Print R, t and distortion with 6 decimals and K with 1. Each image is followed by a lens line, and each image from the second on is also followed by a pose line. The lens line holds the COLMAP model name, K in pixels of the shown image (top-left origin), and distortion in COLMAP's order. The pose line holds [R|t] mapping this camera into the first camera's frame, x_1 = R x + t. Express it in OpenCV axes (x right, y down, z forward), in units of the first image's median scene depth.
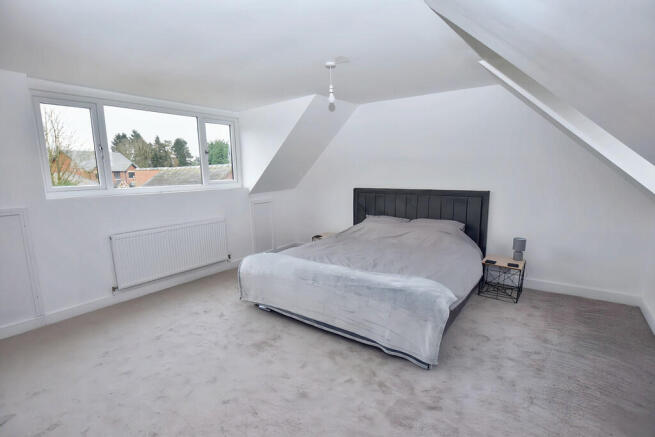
lens RADIAL K [[292.1, 0, 327.5], [0, 292.1, 218.5], [0, 0, 1]] dist [-0.024459, 0.000015]
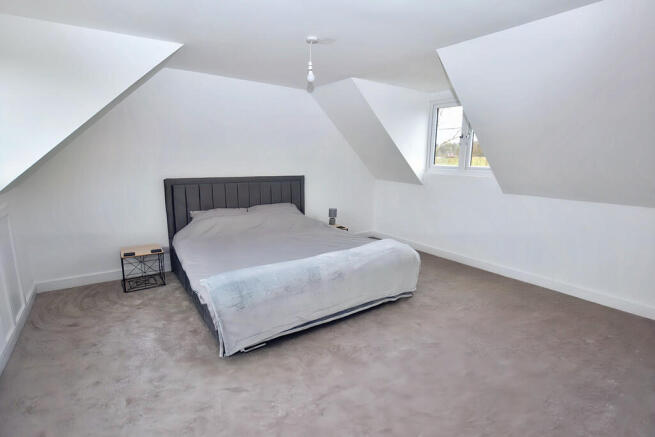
lens RADIAL K [[305.6, 0, 326.7], [0, 305.6, 225.7], [0, 0, 1]] dist [-0.021762, 0.000057]
pose [[0.365914, -0.180469, 0.912983, -0.821915], [0.125452, 0.981629, 0.143759, -0.077773], [-0.922154, 0.061932, 0.381832, 0.555630]]
